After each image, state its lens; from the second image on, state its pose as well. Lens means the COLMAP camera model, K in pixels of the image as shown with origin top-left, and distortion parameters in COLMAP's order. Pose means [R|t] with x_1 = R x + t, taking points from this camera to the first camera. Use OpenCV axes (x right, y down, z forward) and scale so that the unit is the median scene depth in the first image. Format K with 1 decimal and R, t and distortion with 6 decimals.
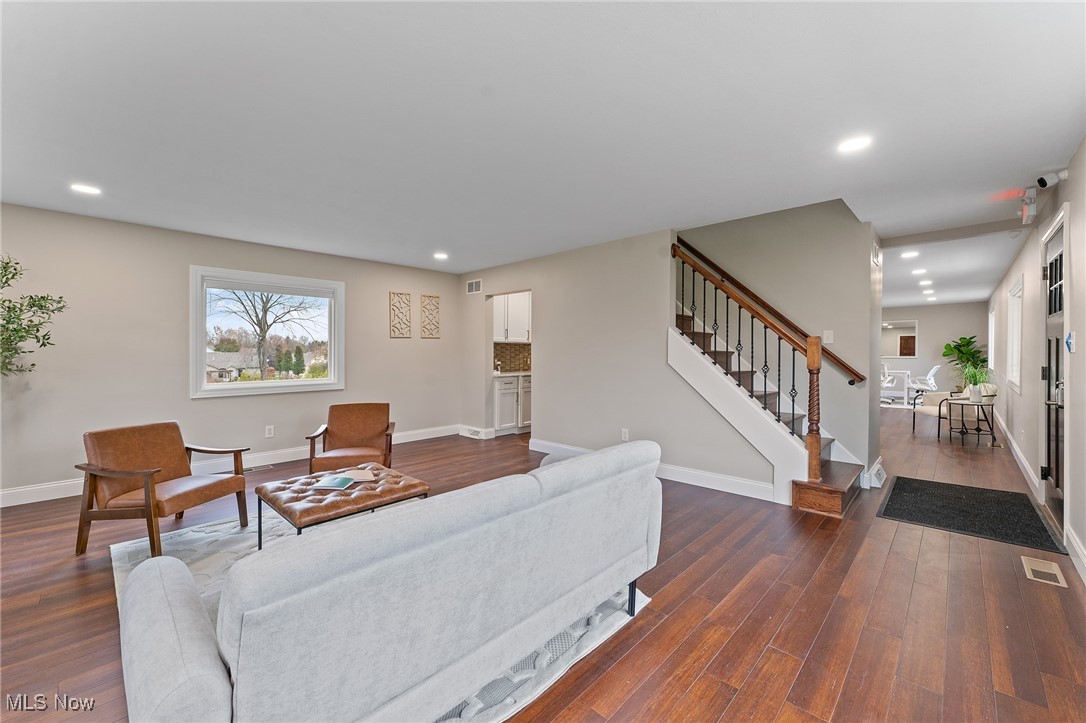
lens RADIAL K [[432.1, 0, 543.0], [0, 432.1, 361.5], [0, 0, 1]] dist [-0.001945, -0.000320]
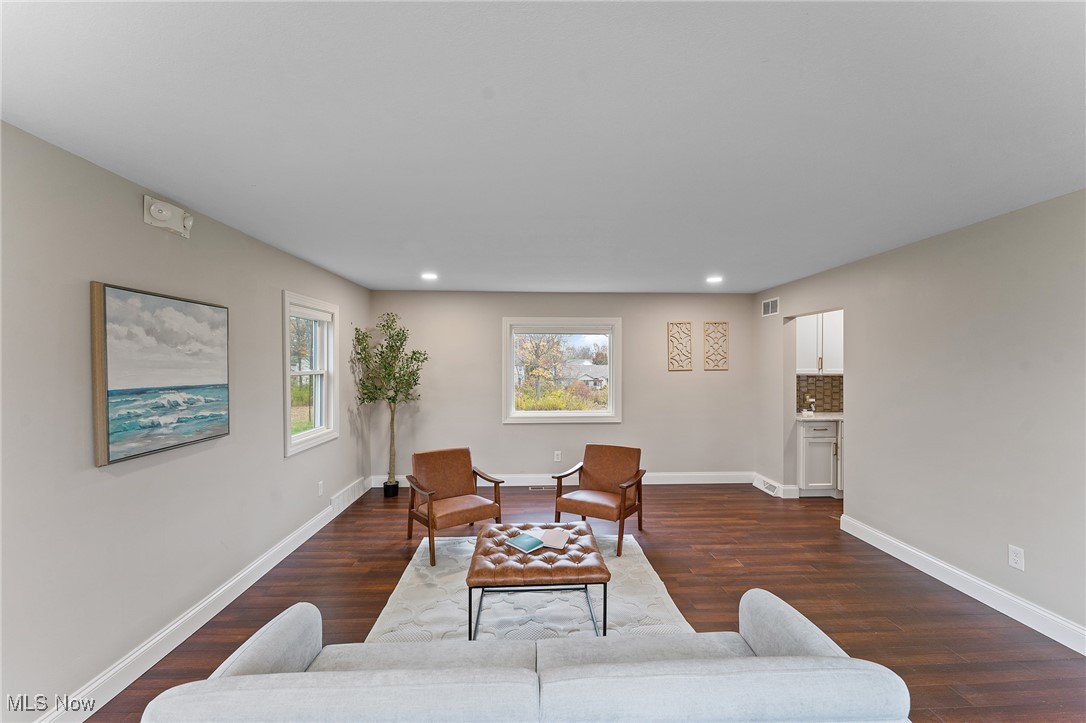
lens RADIAL K [[432.9, 0, 544.8], [0, 432.9, 367.0], [0, 0, 1]] dist [-0.000604, 0.000005]
pose [[0.724441, 0.004073, -0.689325, 0.104005], [-0.014546, 0.999850, -0.009379, -0.051149], [0.689183, 0.016821, 0.724392, 0.128931]]
